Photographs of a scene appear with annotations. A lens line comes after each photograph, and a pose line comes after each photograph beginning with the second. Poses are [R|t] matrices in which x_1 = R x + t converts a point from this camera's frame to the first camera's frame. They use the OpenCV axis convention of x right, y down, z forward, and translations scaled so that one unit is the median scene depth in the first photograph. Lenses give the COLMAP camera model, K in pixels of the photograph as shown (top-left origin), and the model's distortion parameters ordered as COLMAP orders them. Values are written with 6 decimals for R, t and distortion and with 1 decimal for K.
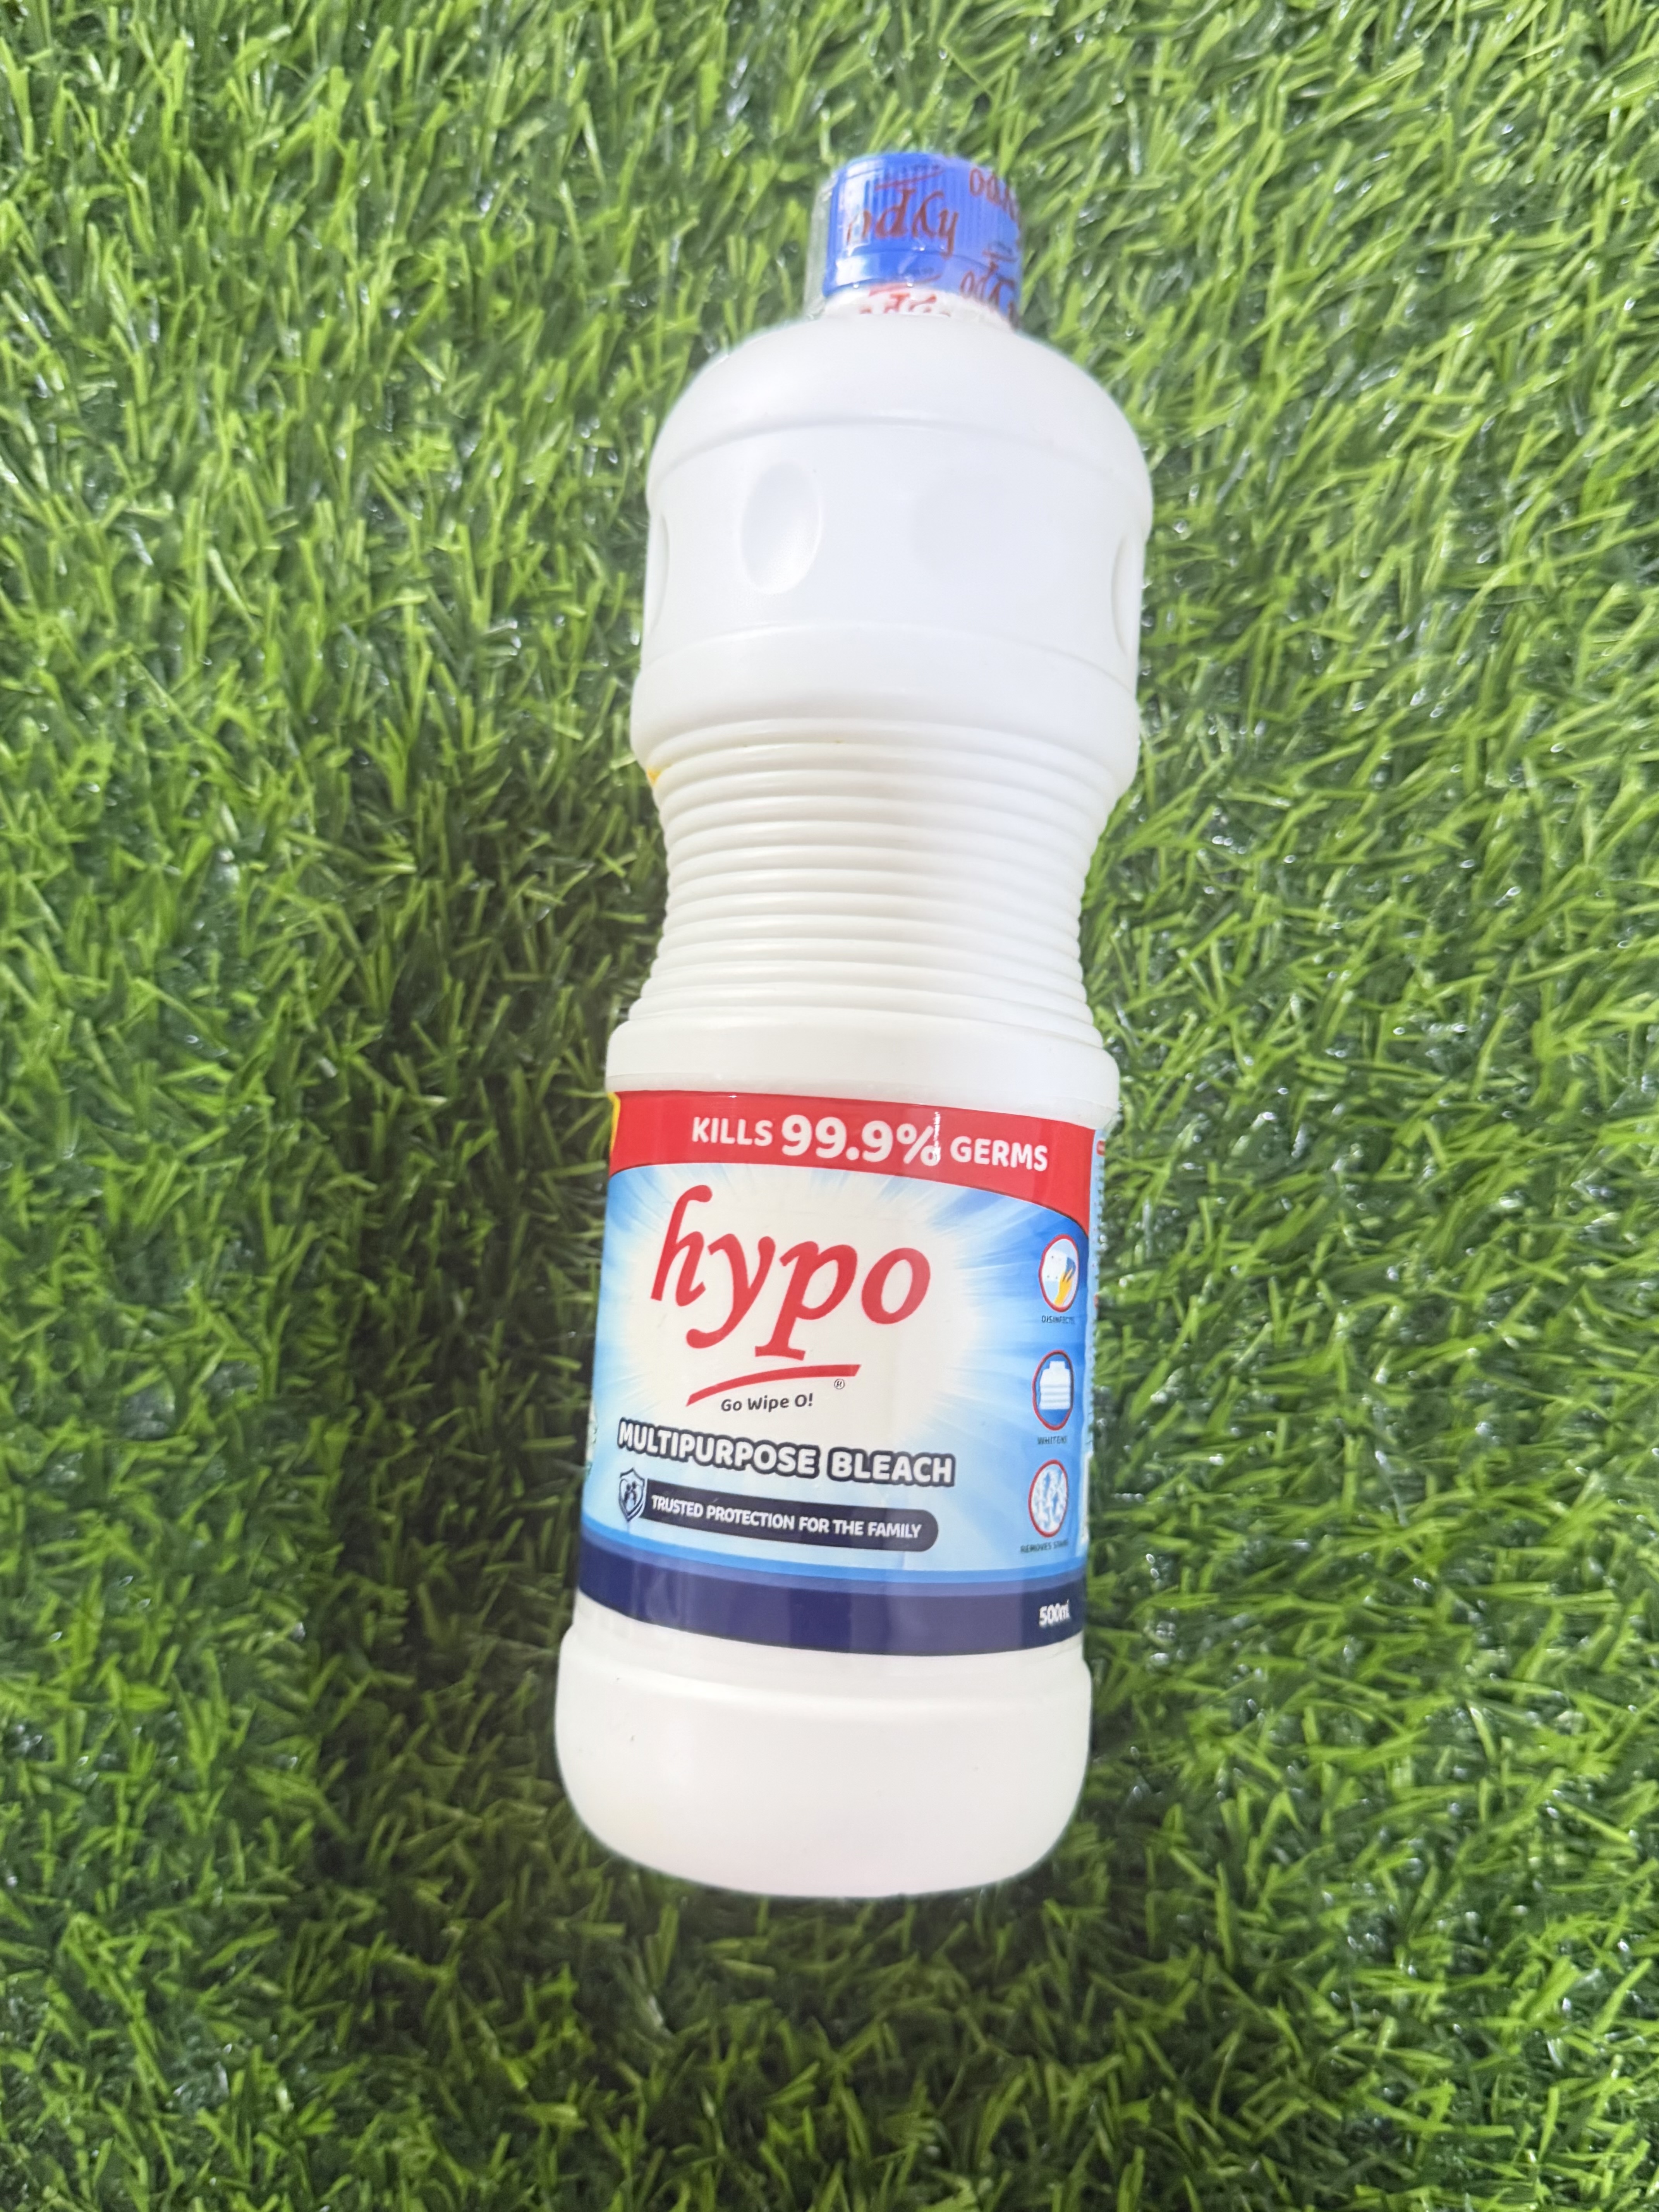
lens RADIAL K [[1637.6, 0, 873.1], [0, 1637.6, 1089.7], [0, 0, 1]] dist [-0.063295, 0.010920]
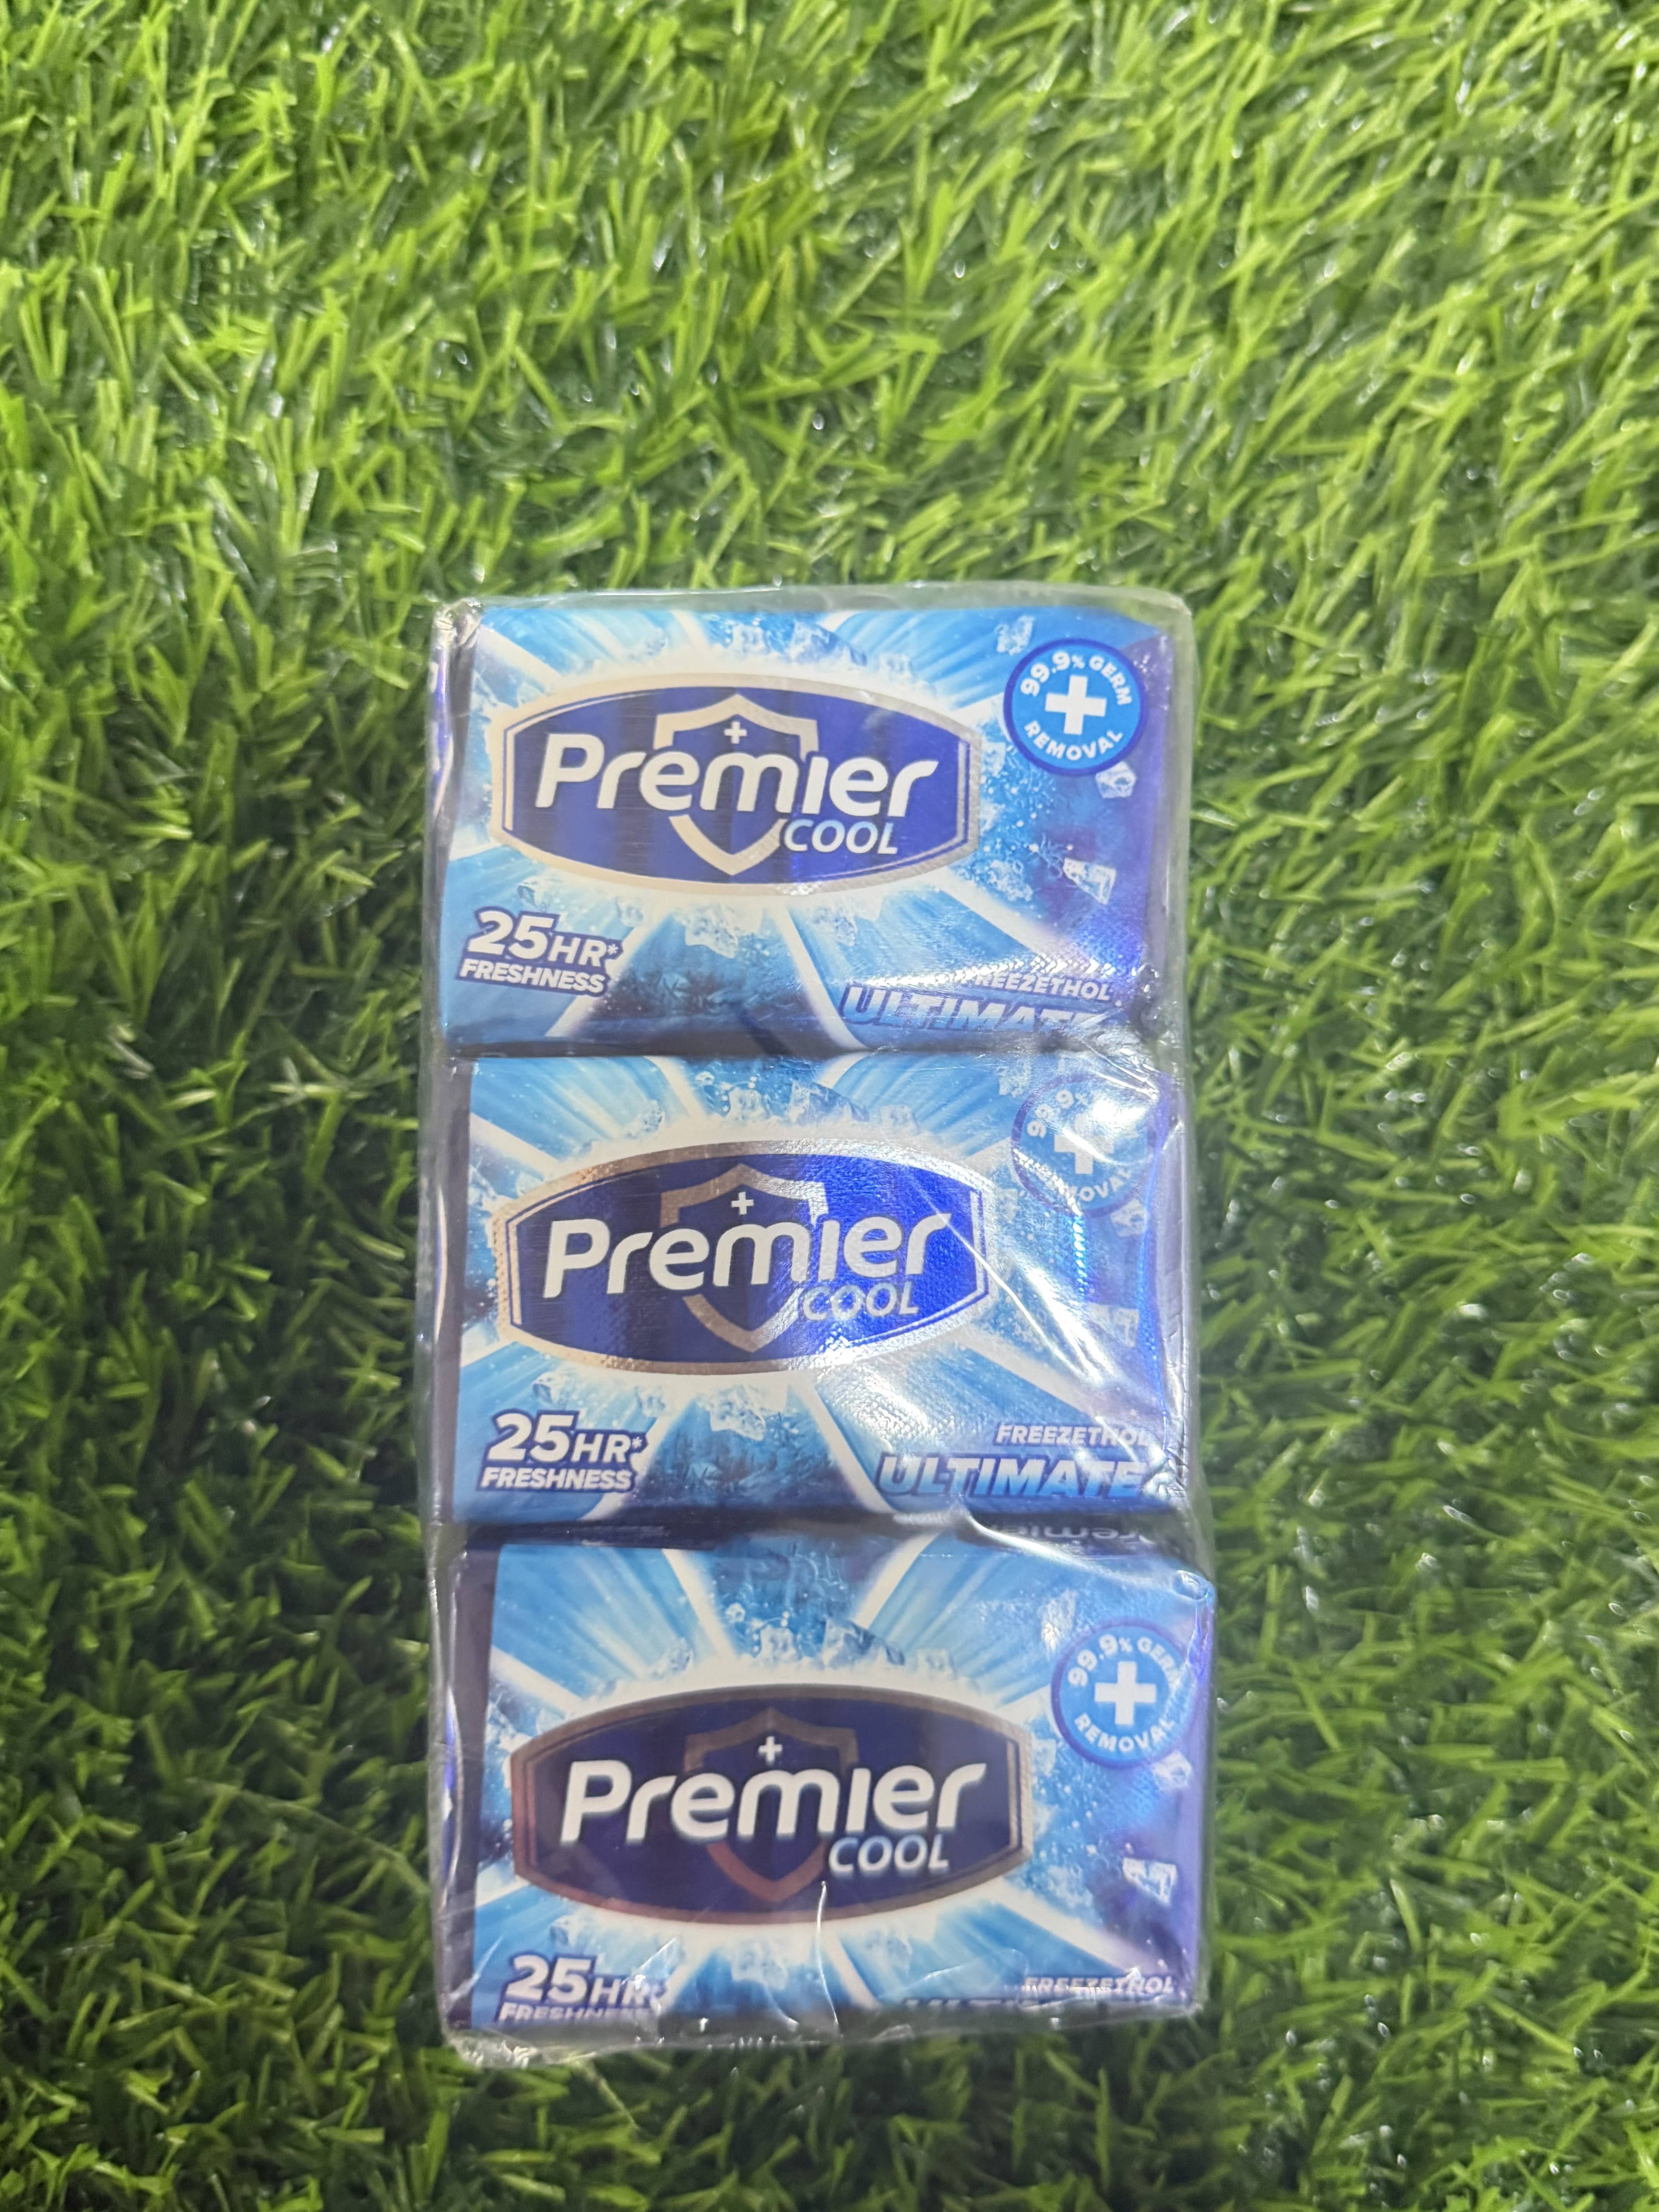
lens RADIAL K [[1637.6, 0, 800.8], [0, 1637.6, 1069.7], [0, 0, 1]] dist [-0.063295, 0.010920]
pose [[0.995546, 0.054320, 0.077051, -0.033122], [-0.054077, 0.998523, -0.005248, -0.030150], [-0.077223, 0.001058, 0.997013, 0.165416]]
